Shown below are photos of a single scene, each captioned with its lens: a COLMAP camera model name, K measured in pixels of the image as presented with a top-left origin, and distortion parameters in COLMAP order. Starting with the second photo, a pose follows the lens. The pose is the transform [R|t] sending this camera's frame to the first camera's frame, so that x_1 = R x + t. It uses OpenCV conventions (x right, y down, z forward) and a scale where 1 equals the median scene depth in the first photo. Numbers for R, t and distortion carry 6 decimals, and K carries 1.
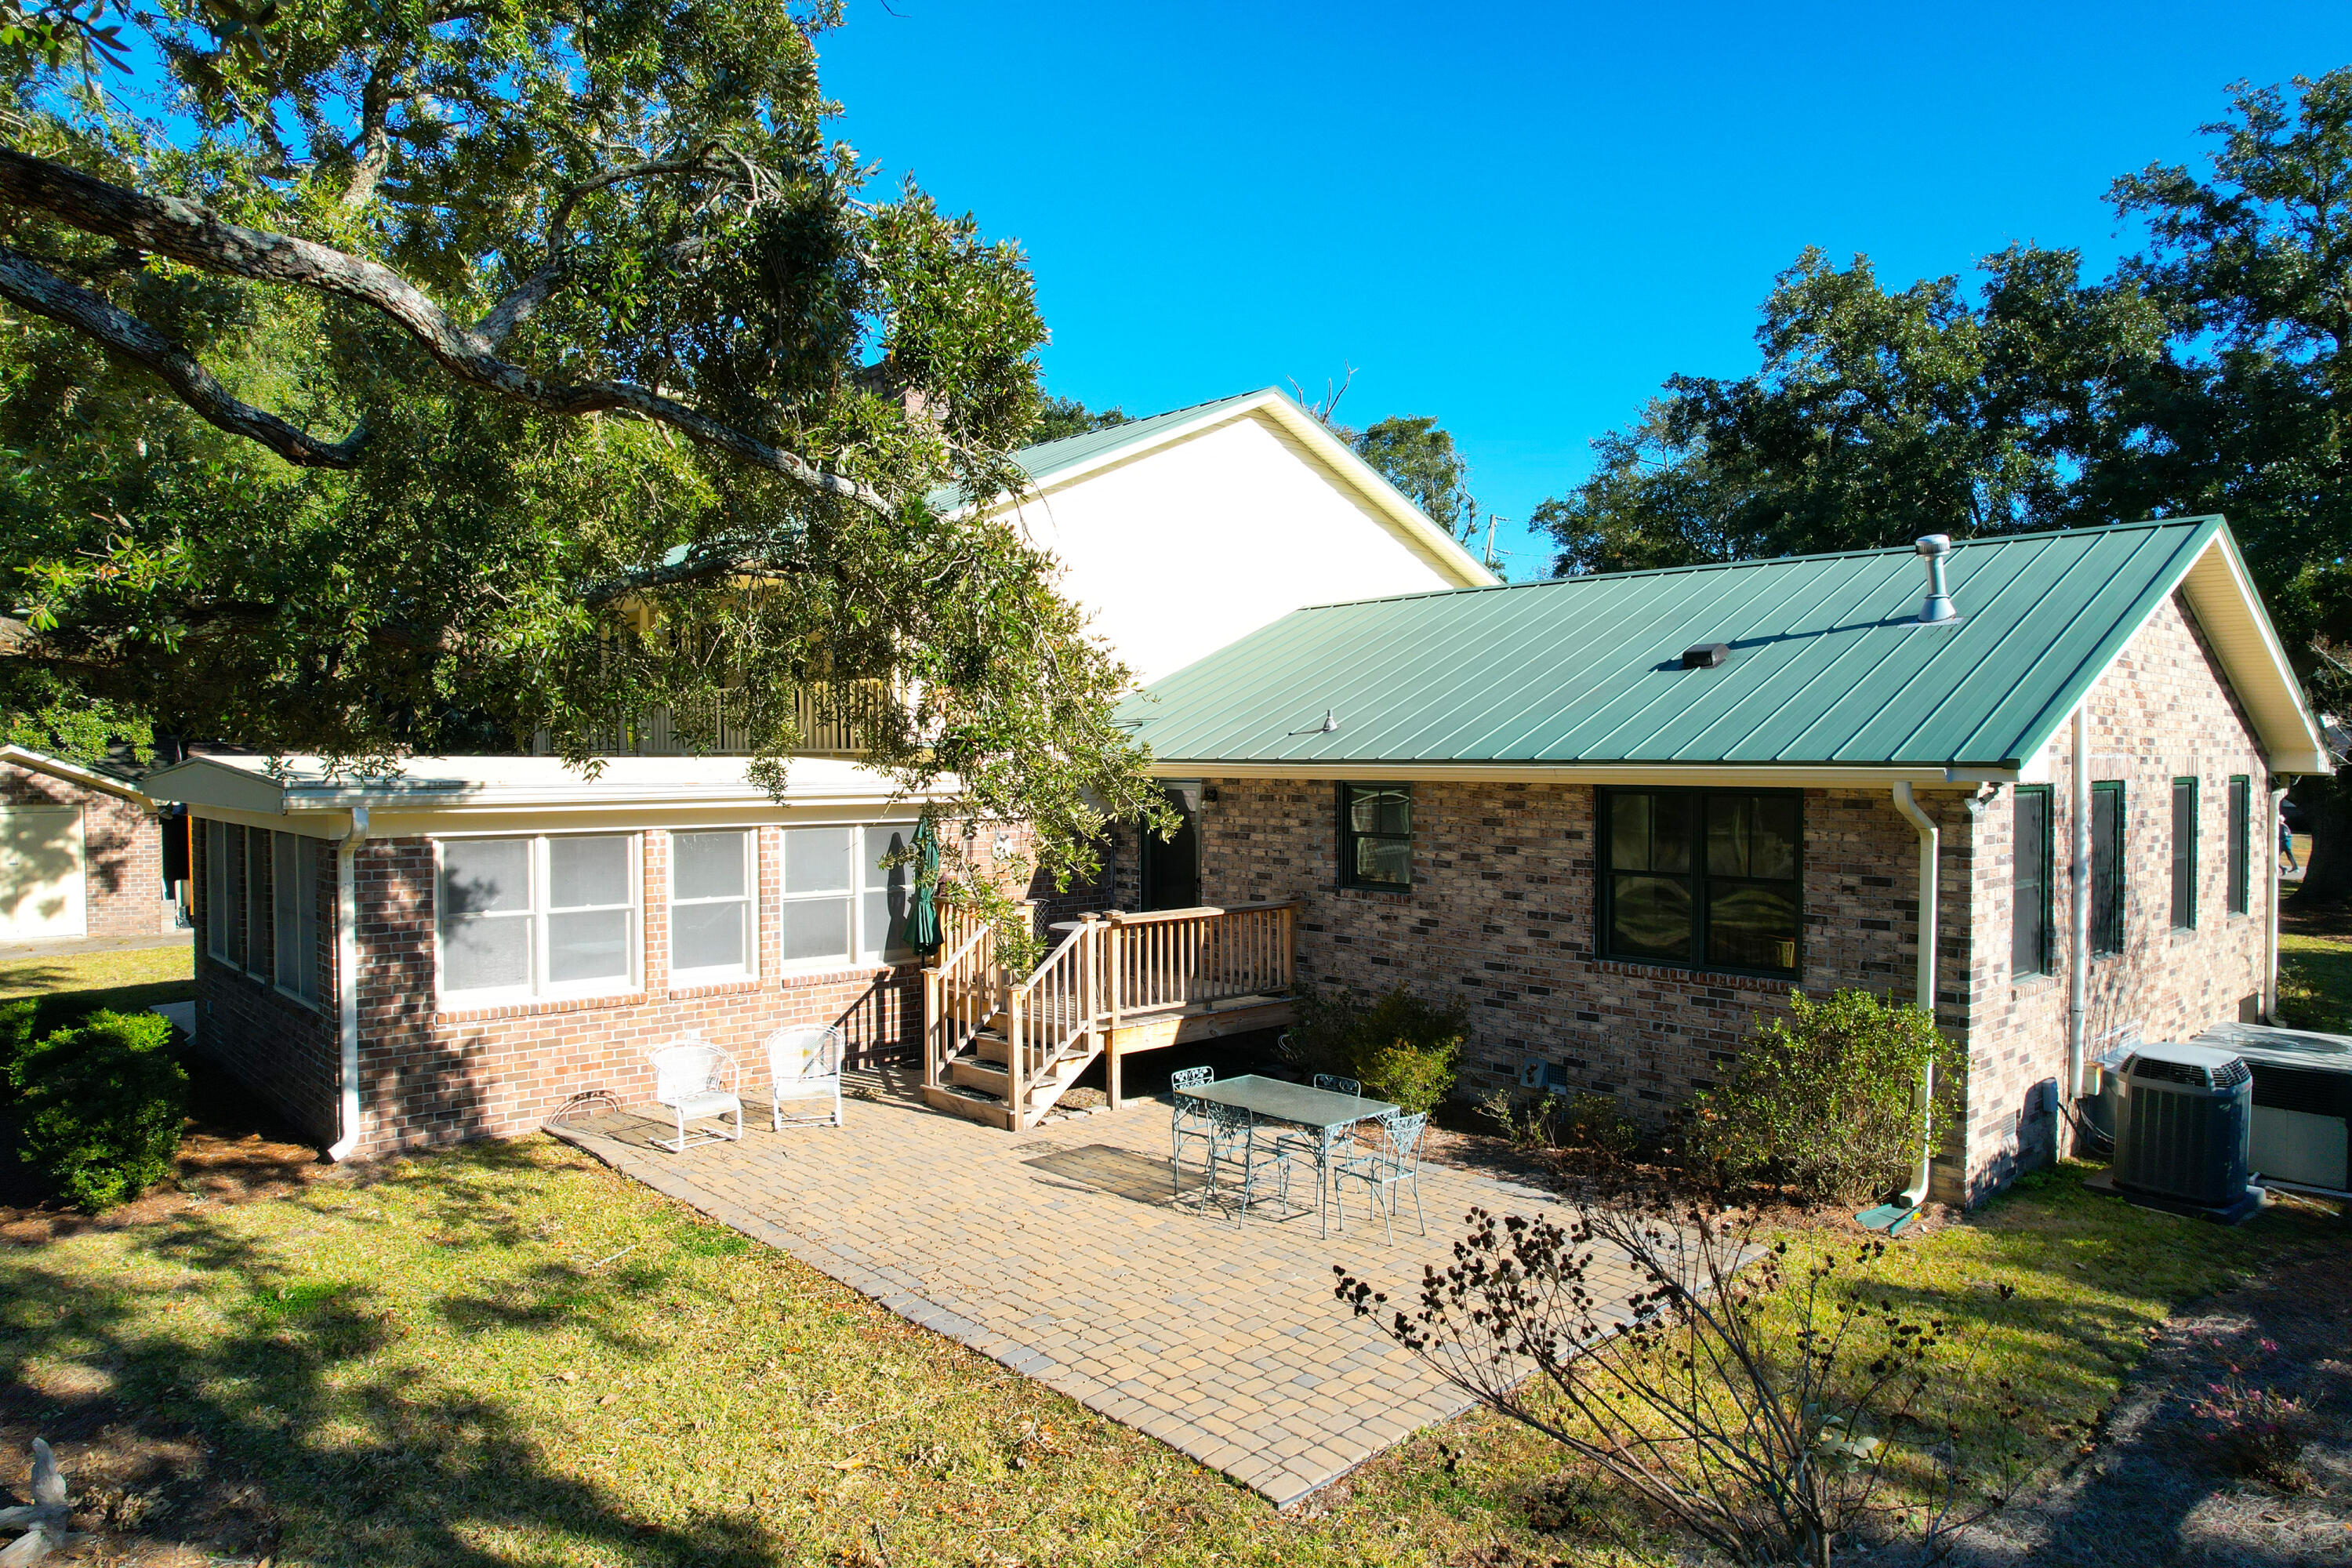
lens RADIAL K [[1496.1, 0, 1220.2], [0, 1496.1, 786.2], [0, 0, 1]] dist [-0.076452, 0.063352]
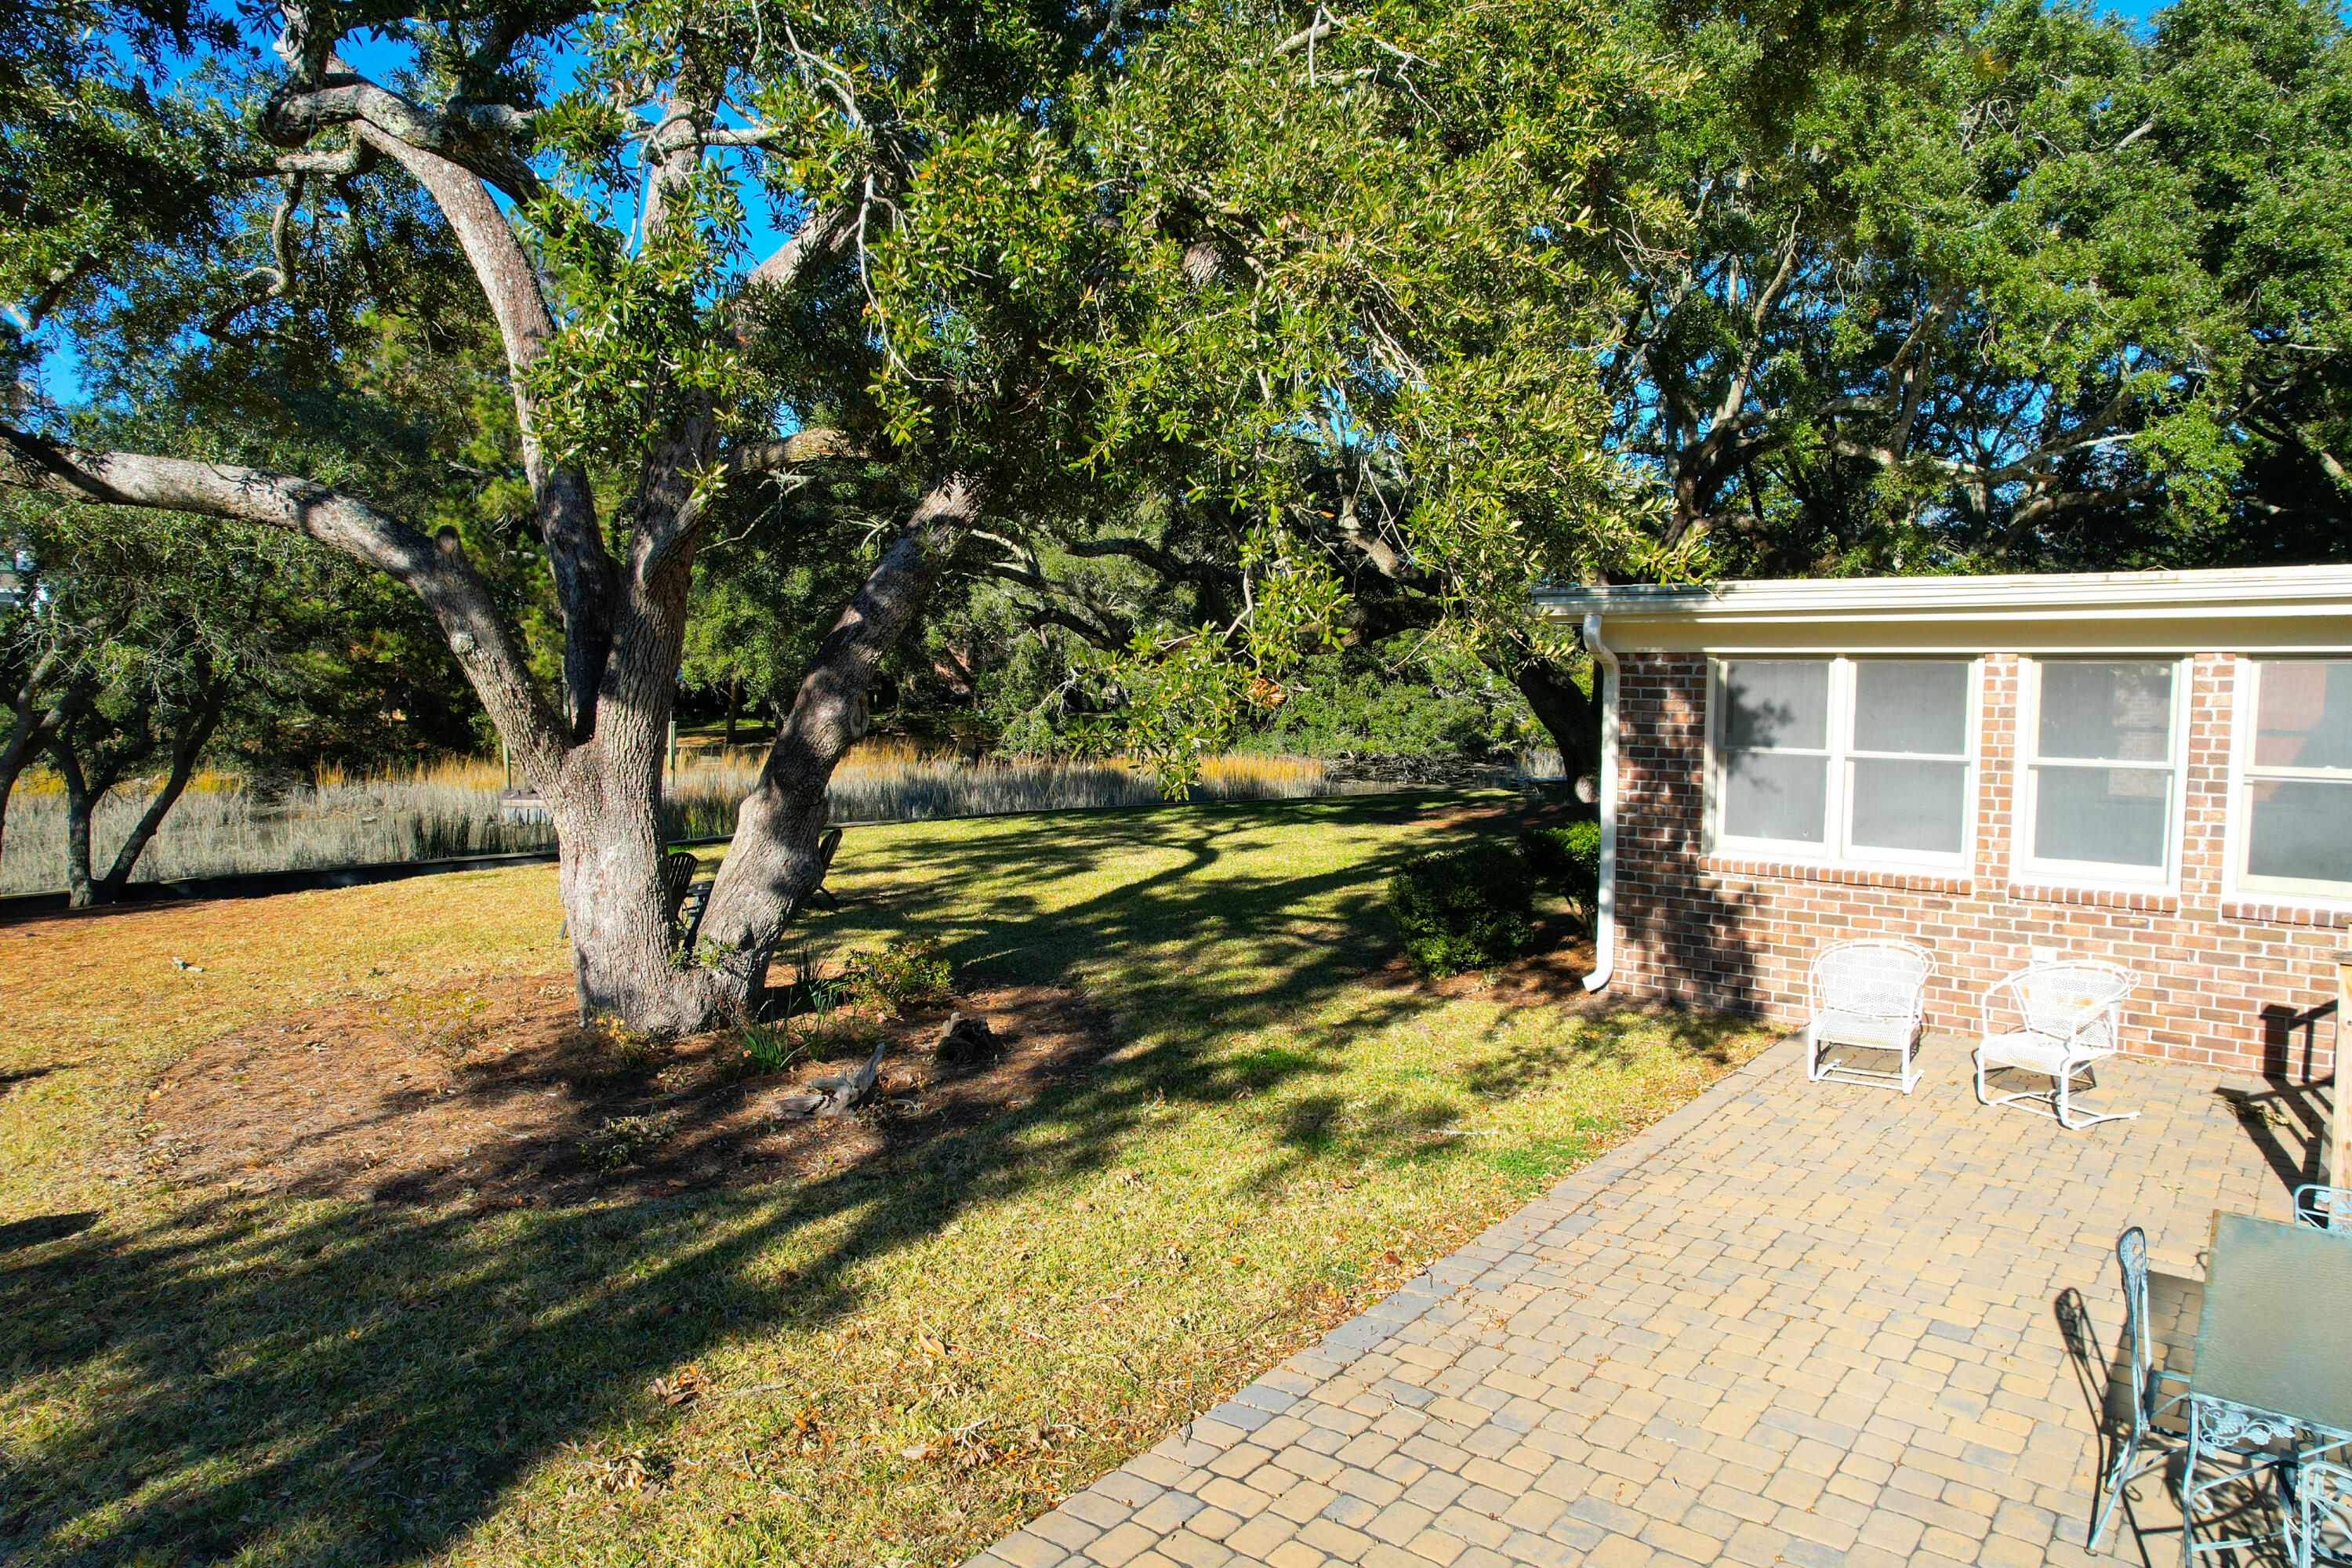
lens RADIAL K [[1496.1, 0, 1174.9], [0, 1496.1, 814.2], [0, 0, 1]] dist [-0.076452, 0.063352]
pose [[0.116219, 0.102458, -0.987925, 0.281487], [-0.033810, 0.994497, 0.099162, 0.051775], [0.992648, 0.021877, 0.119043, 0.554360]]
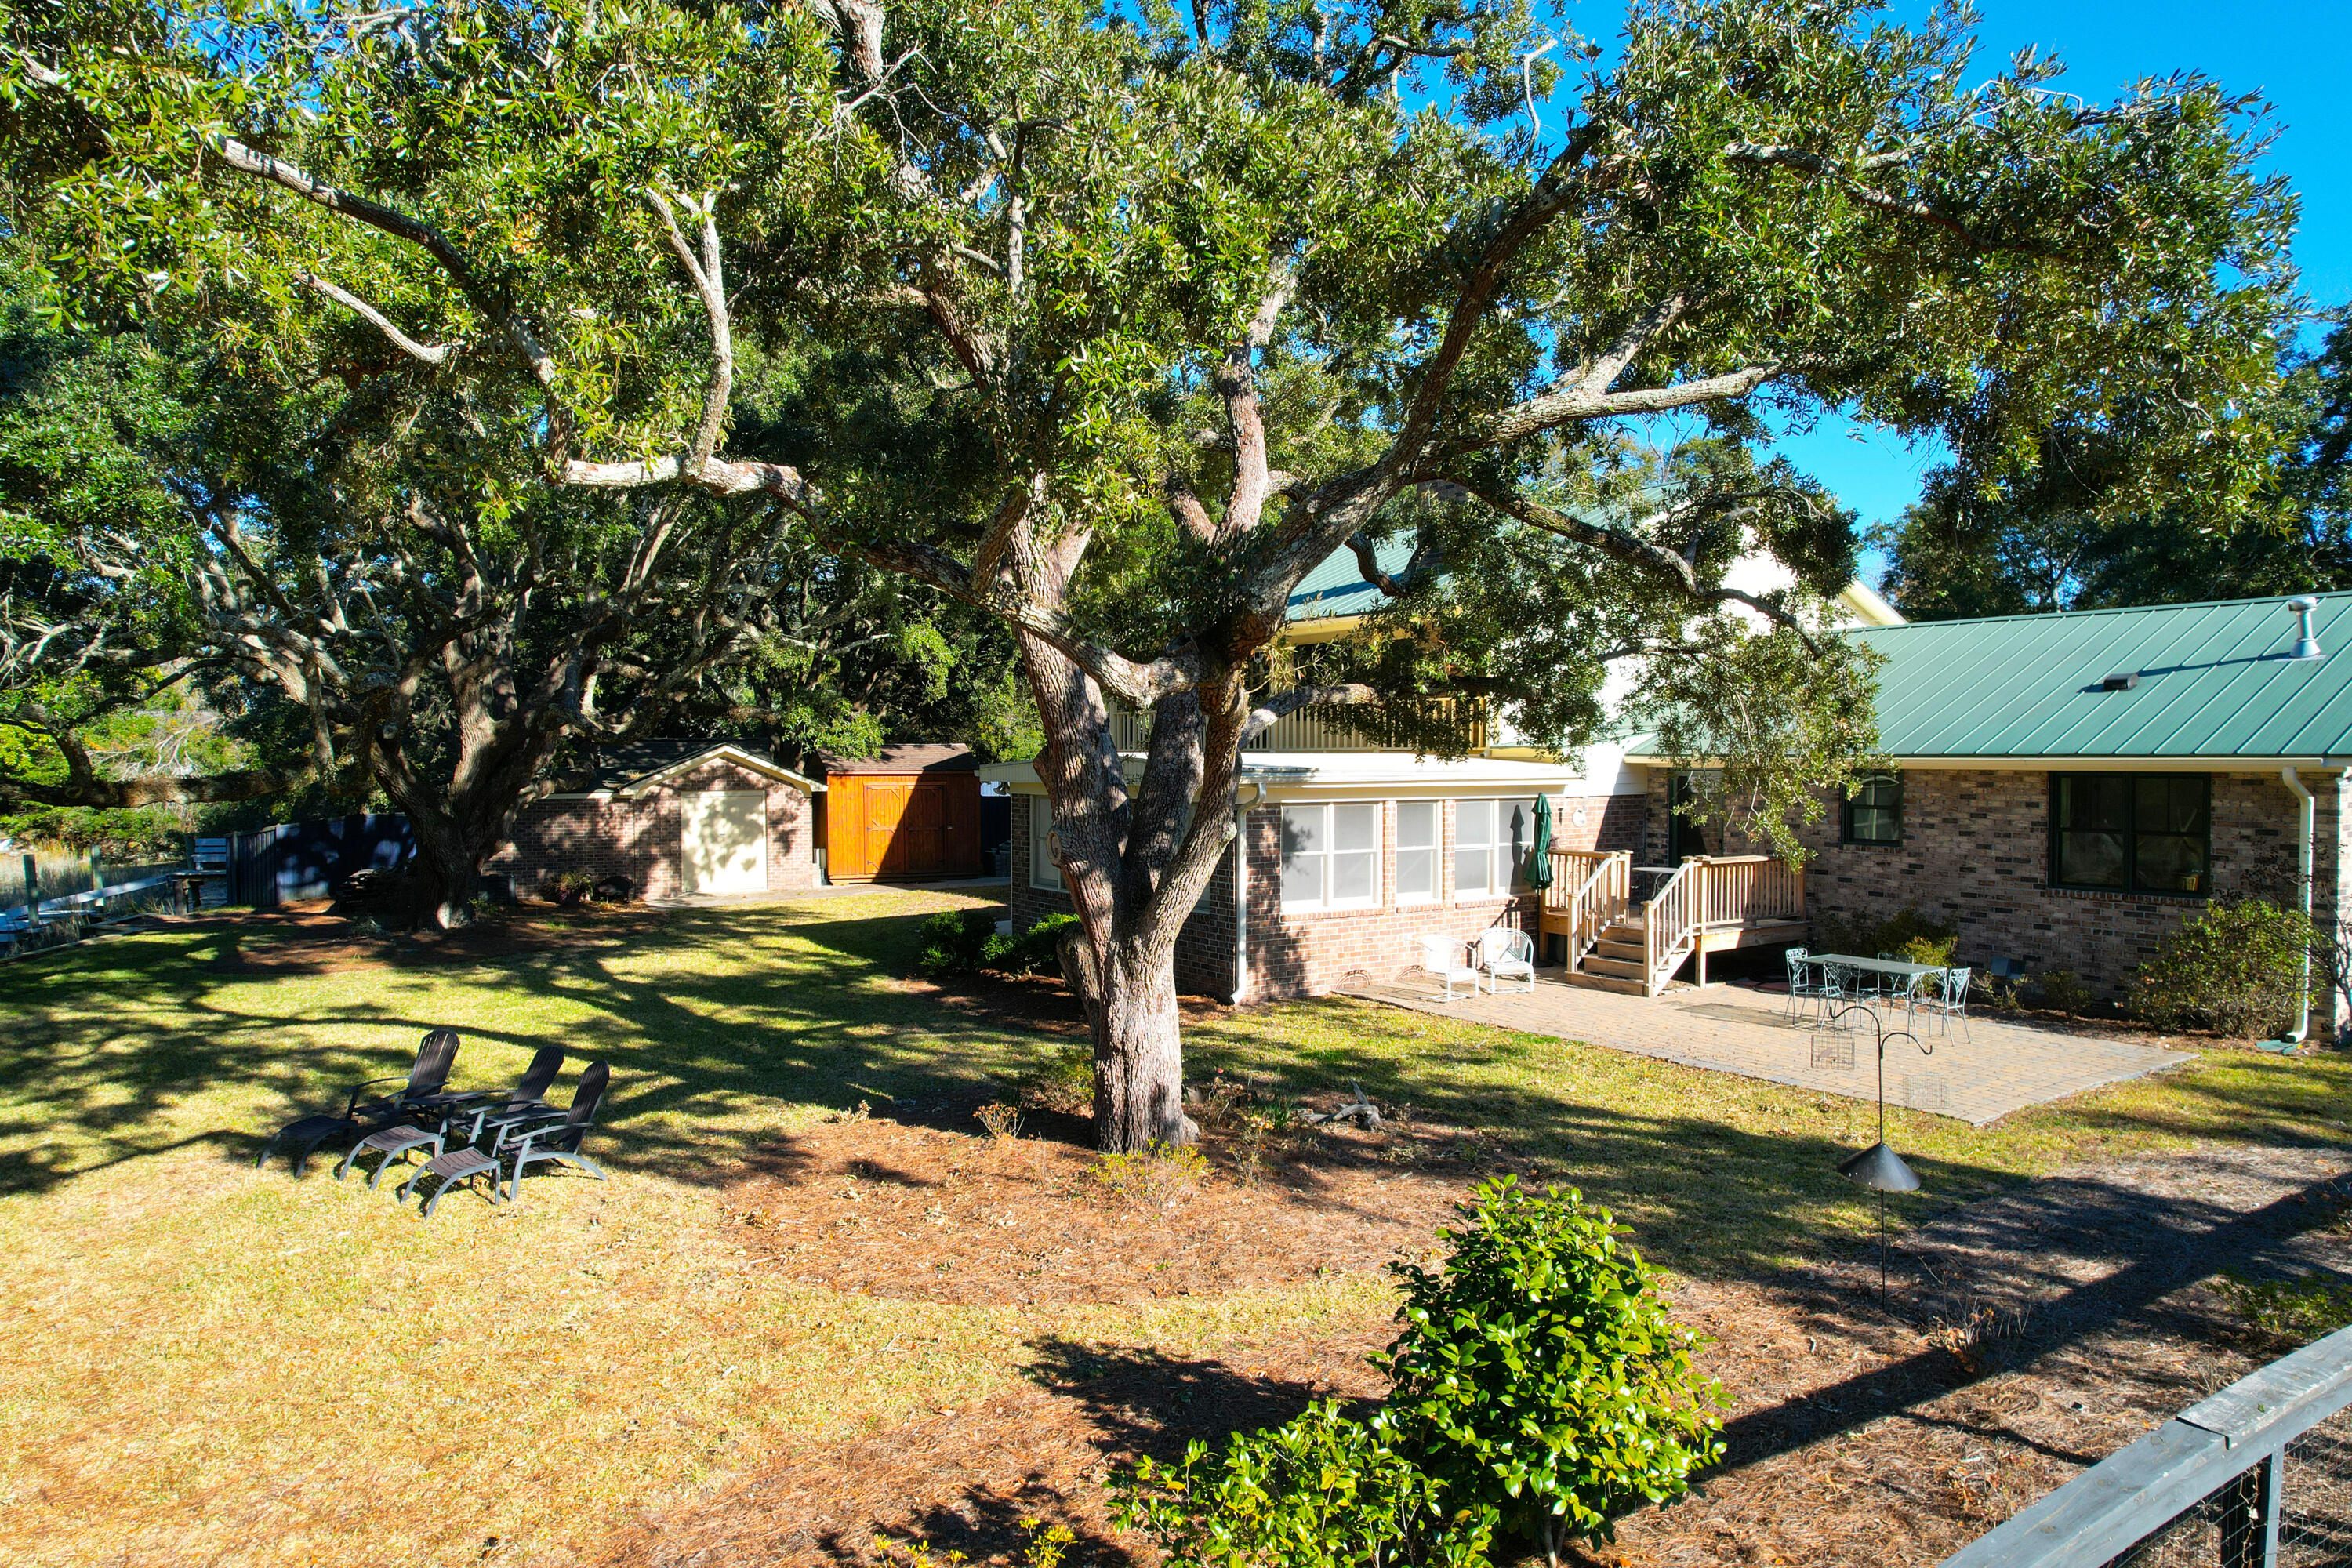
lens RADIAL K [[1496.1, 0, 1213.3], [0, 1496.1, 785.6], [0, 0, 1]] dist [-0.076452, 0.063352]
pose [[0.987460, 0.003659, -0.157829, -0.336325], [-0.003562, 0.999993, 0.000900, 0.015287], [0.157831, -0.000327, 0.987466, -0.569912]]
